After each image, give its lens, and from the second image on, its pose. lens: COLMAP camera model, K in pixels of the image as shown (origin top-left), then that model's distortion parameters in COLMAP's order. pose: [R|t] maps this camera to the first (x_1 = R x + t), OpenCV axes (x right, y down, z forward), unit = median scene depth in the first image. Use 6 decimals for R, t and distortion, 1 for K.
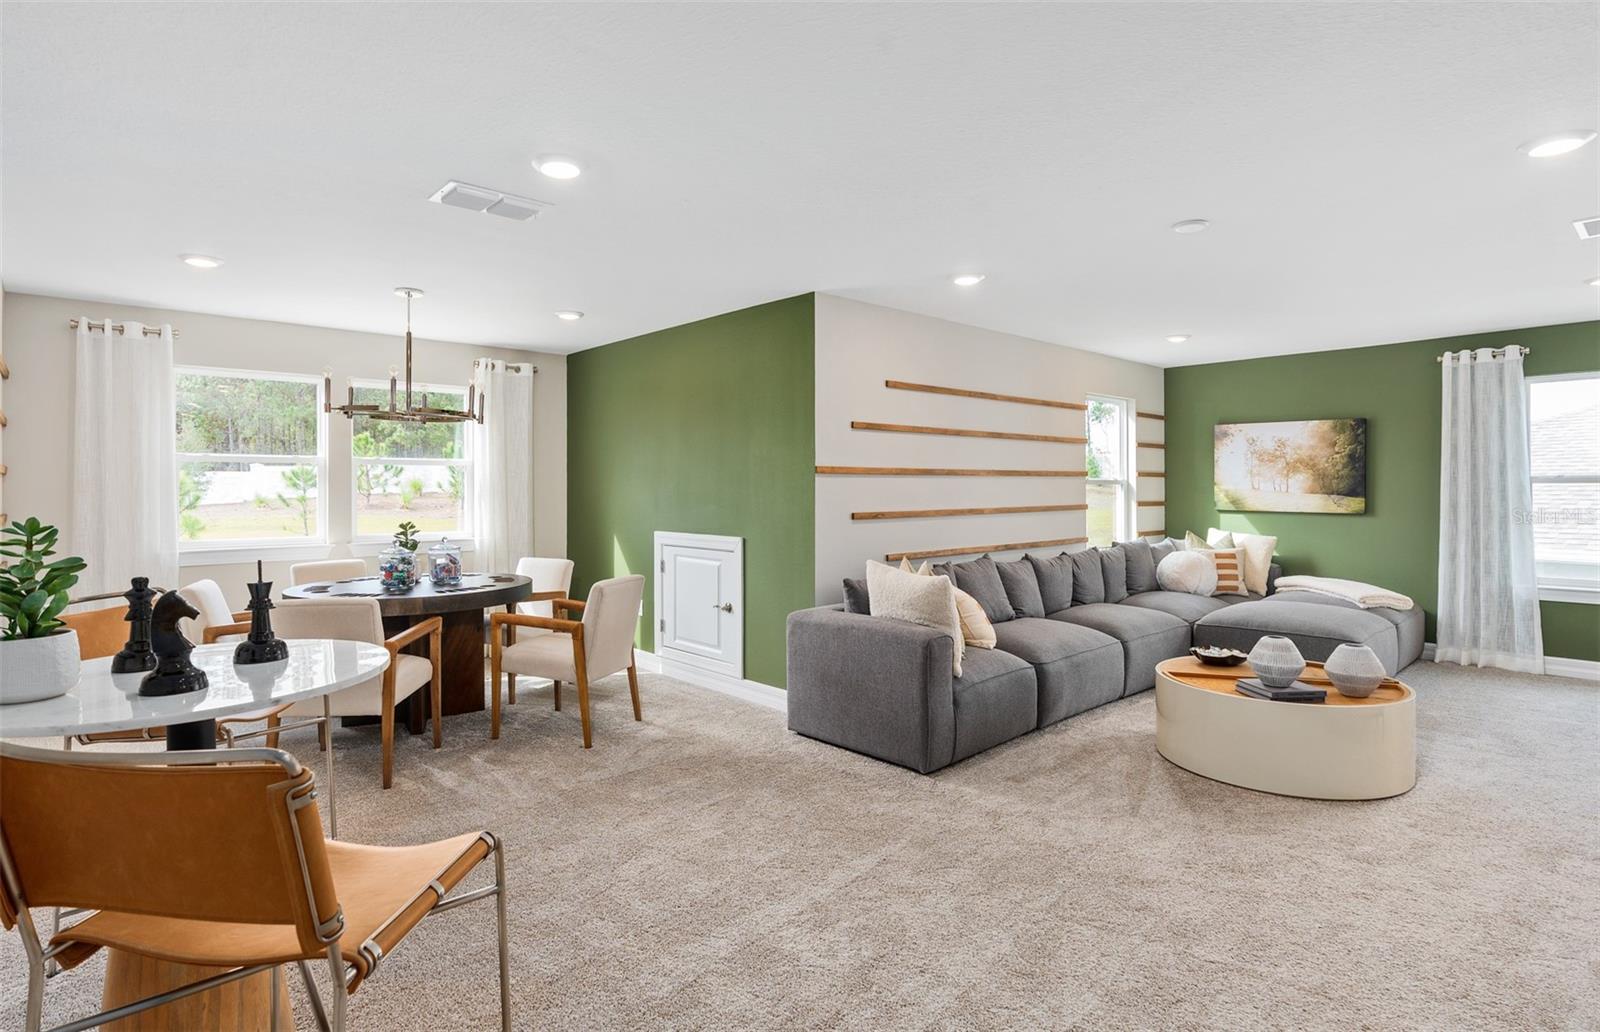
lens RADIAL K [[794.3, 0, 801.6], [0, 794.3, 486.0], [0, 0, 1]] dist [0.000944, 0.000033]
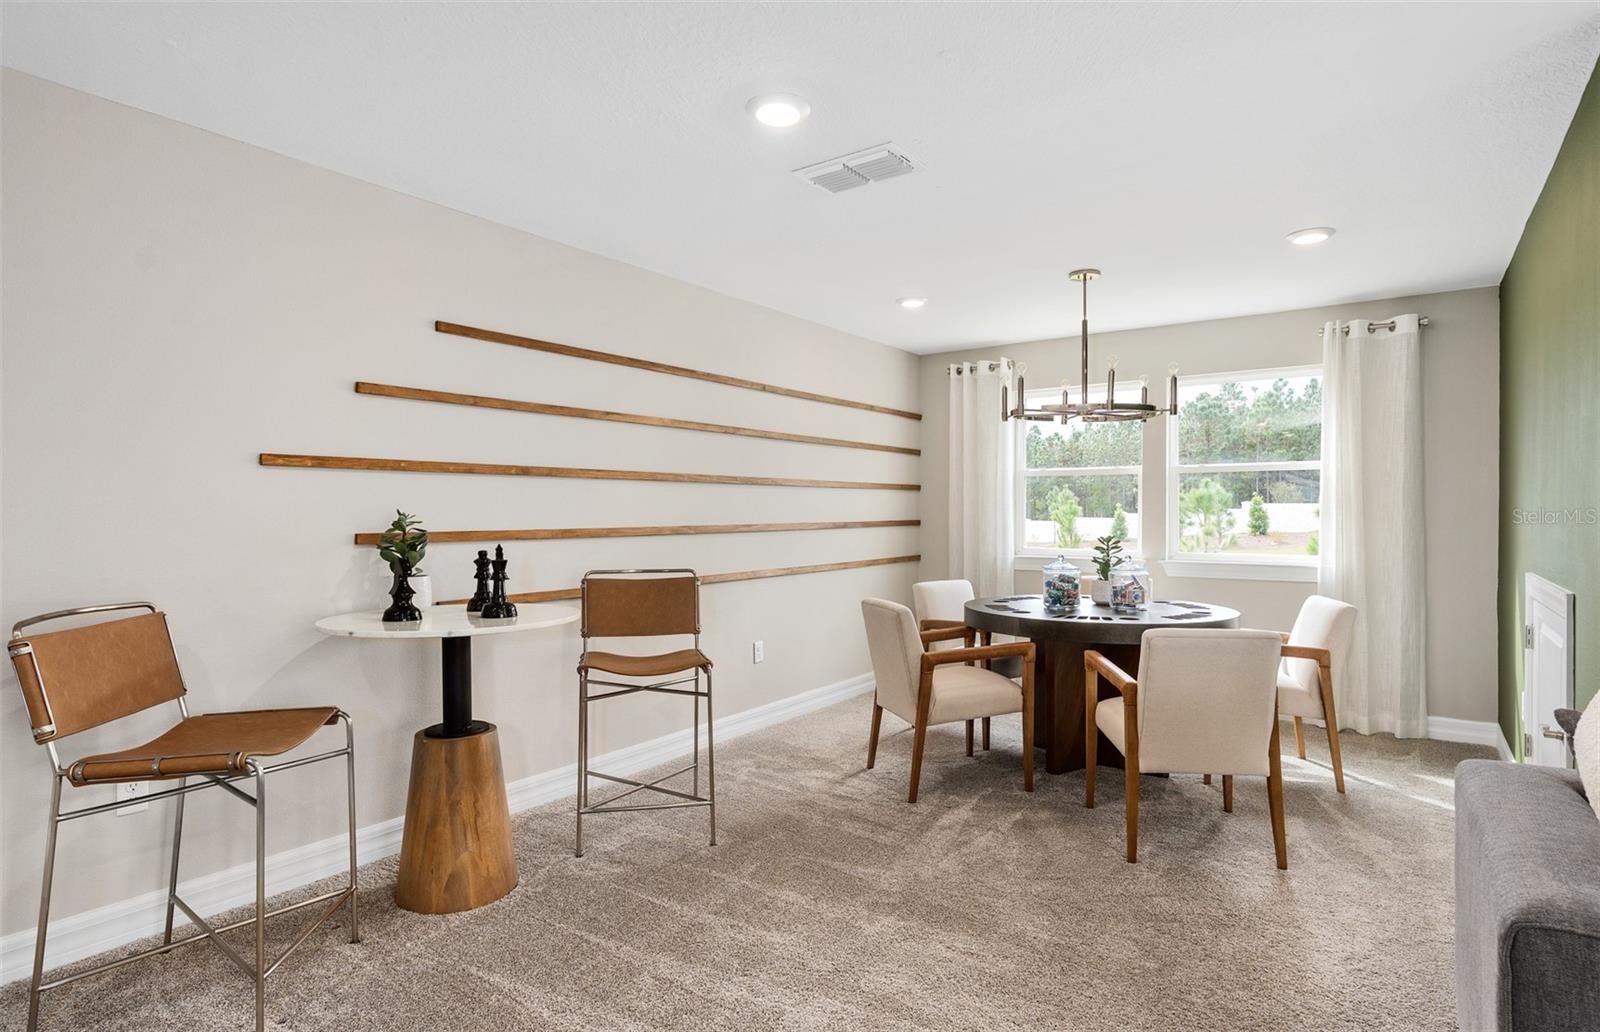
lens RADIAL K [[849.4, 0, 799.6], [0, 849.4, 513.1], [0, 0, 1]] dist [-0.000491, 0.004454]
pose [[0.236609, 0.002645, -0.971601, 0.384972], [0.003358, 0.999988, 0.003540, 0.017103], [0.971599, -0.004101, 0.236598, 0.523501]]
